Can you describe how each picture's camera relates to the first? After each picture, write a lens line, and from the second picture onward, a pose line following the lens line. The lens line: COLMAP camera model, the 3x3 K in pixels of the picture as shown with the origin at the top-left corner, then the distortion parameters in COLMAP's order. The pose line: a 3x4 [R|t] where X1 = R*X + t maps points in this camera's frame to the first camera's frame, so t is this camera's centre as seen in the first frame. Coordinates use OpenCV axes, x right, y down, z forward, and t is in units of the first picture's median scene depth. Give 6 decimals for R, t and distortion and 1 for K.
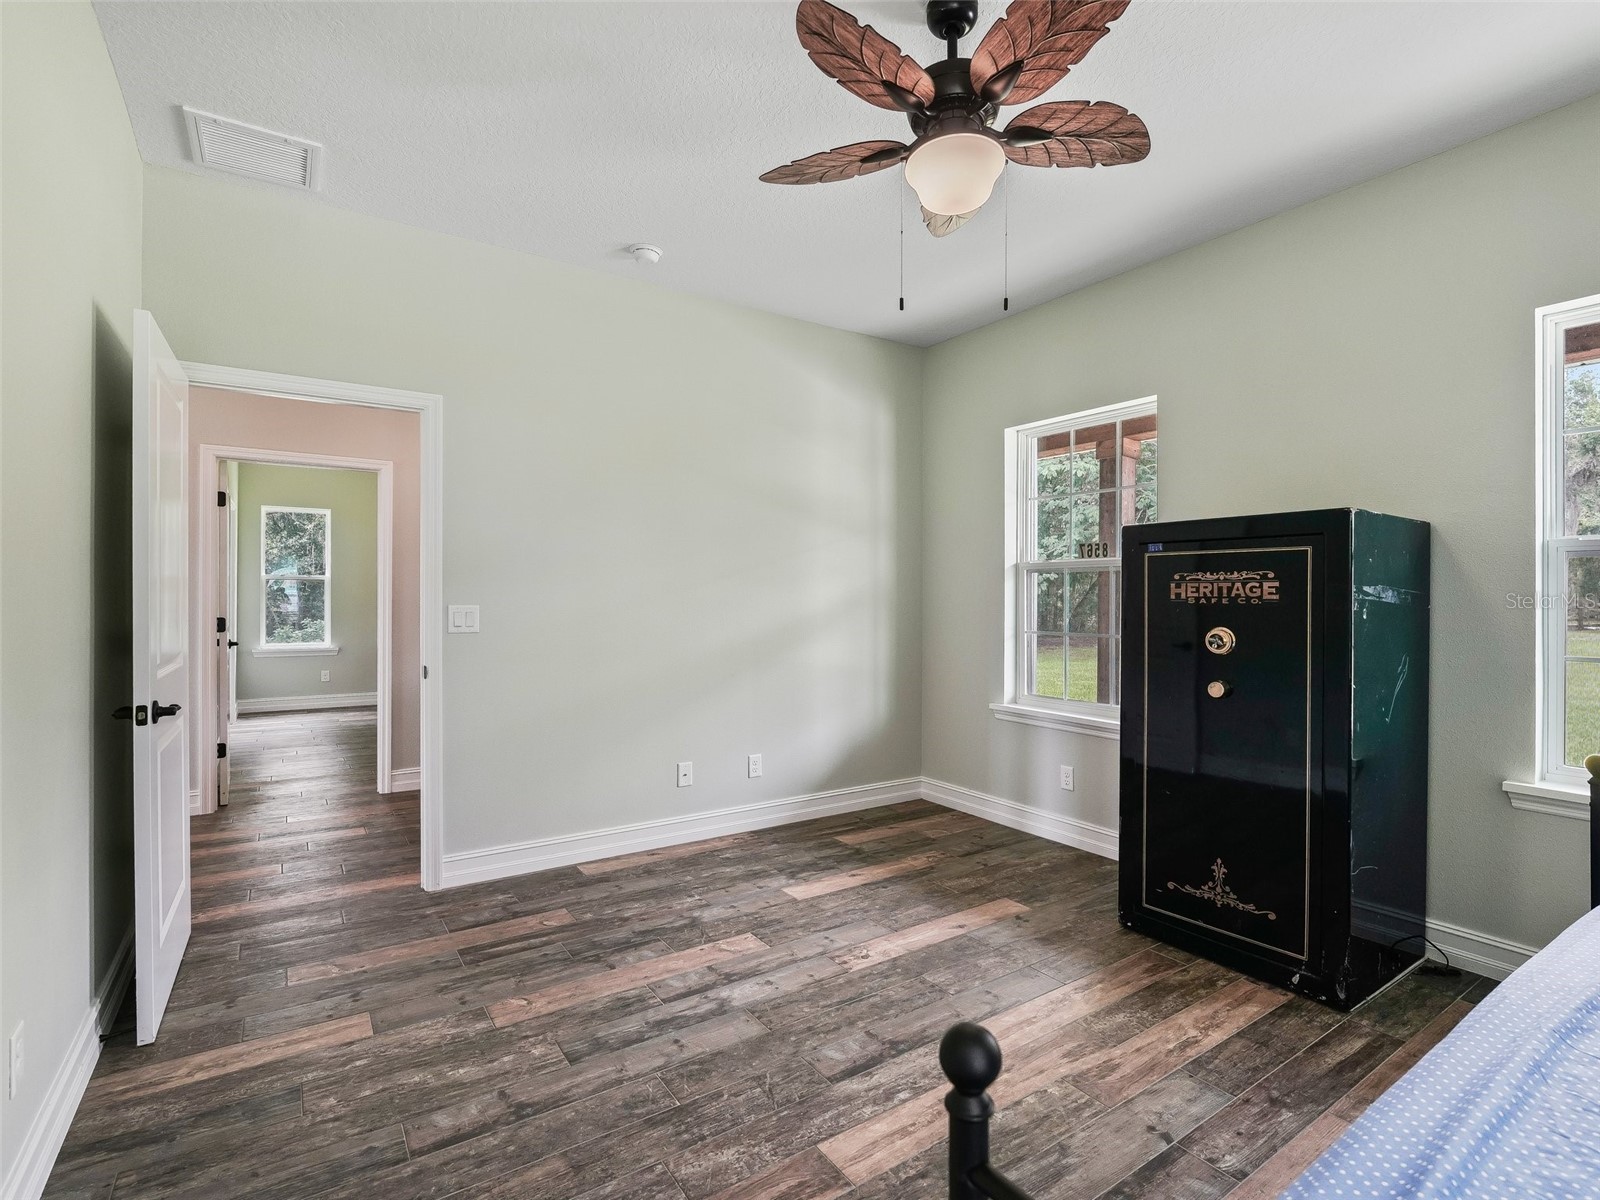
lens RADIAL K [[743.3, 0, 792.0], [0, 743.3, 595.9], [0, 0, 1]] dist [-0.019577, 0.000791]
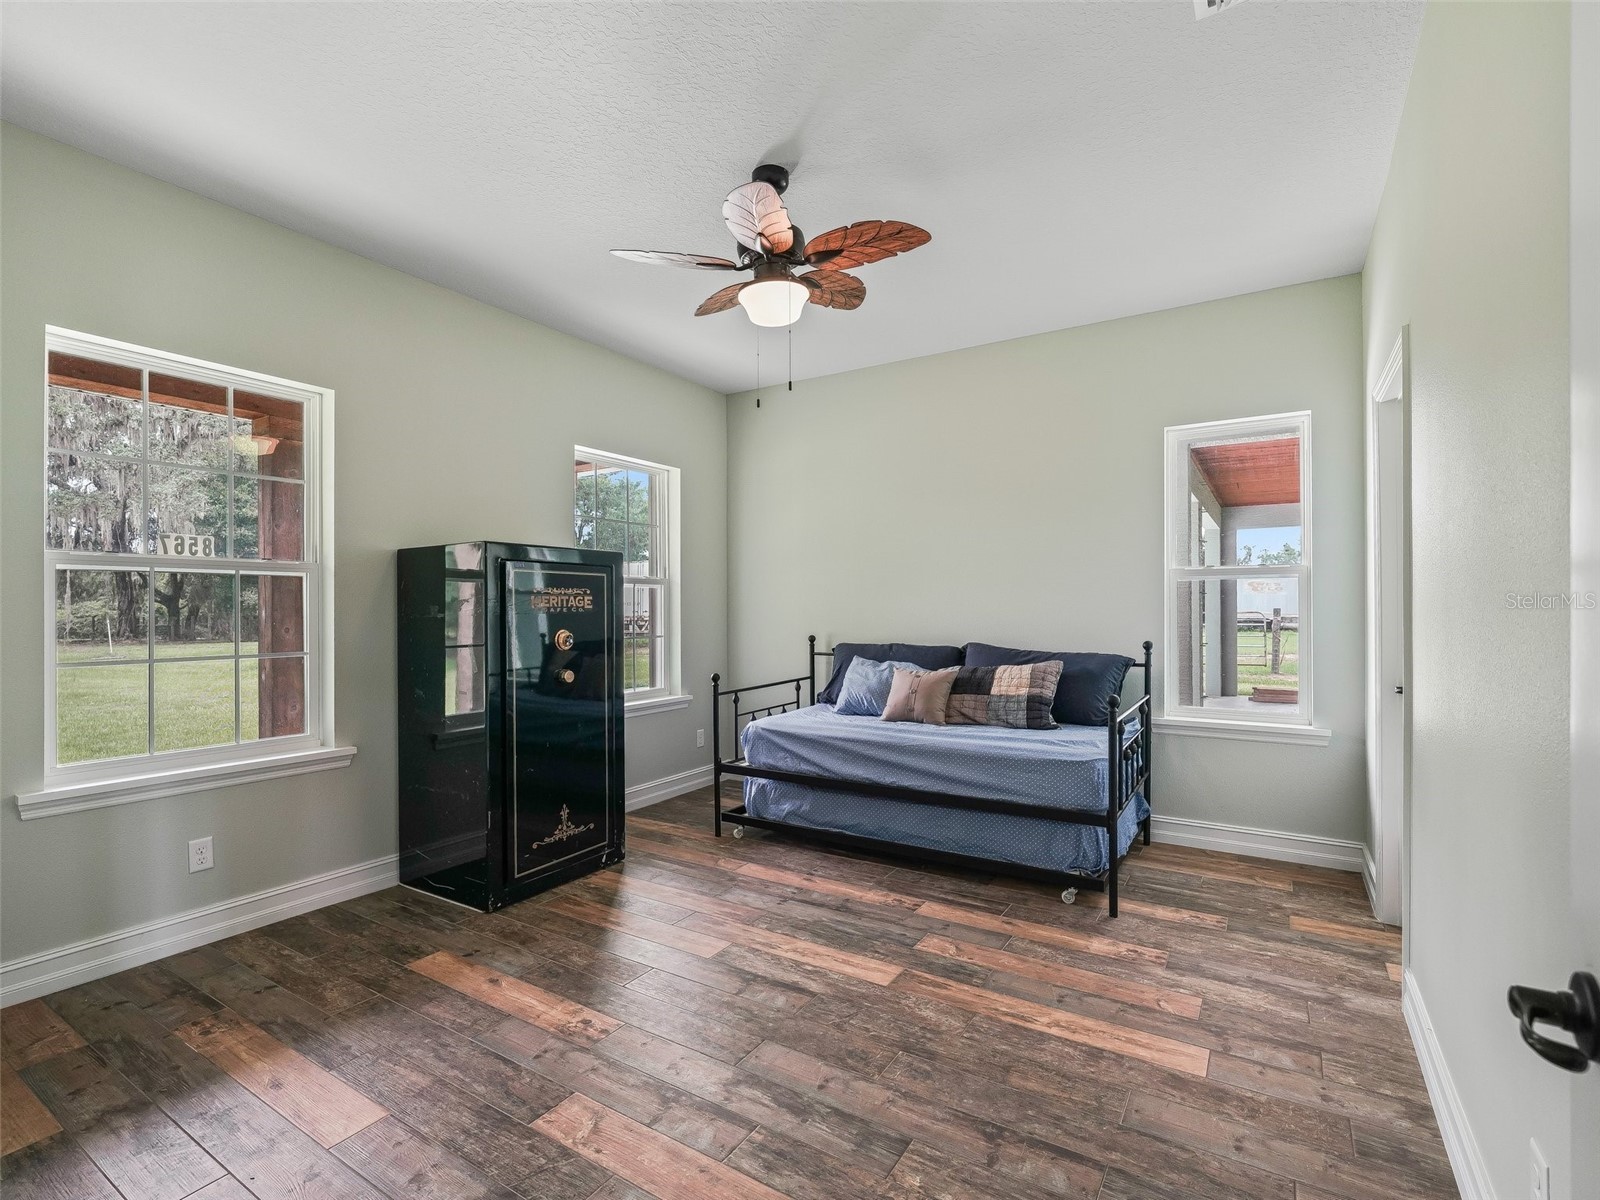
lens RADIAL K [[743.3, 0, 802.5], [0, 743.3, 606.8], [0, 0, 1]] dist [-0.019577, 0.000791]
pose [[-0.389214, -0.002142, 0.921145, -0.961350], [0.001756, 0.999994, 0.003067, -0.002467], [-0.921146, 0.002811, -0.389208, 1.328158]]
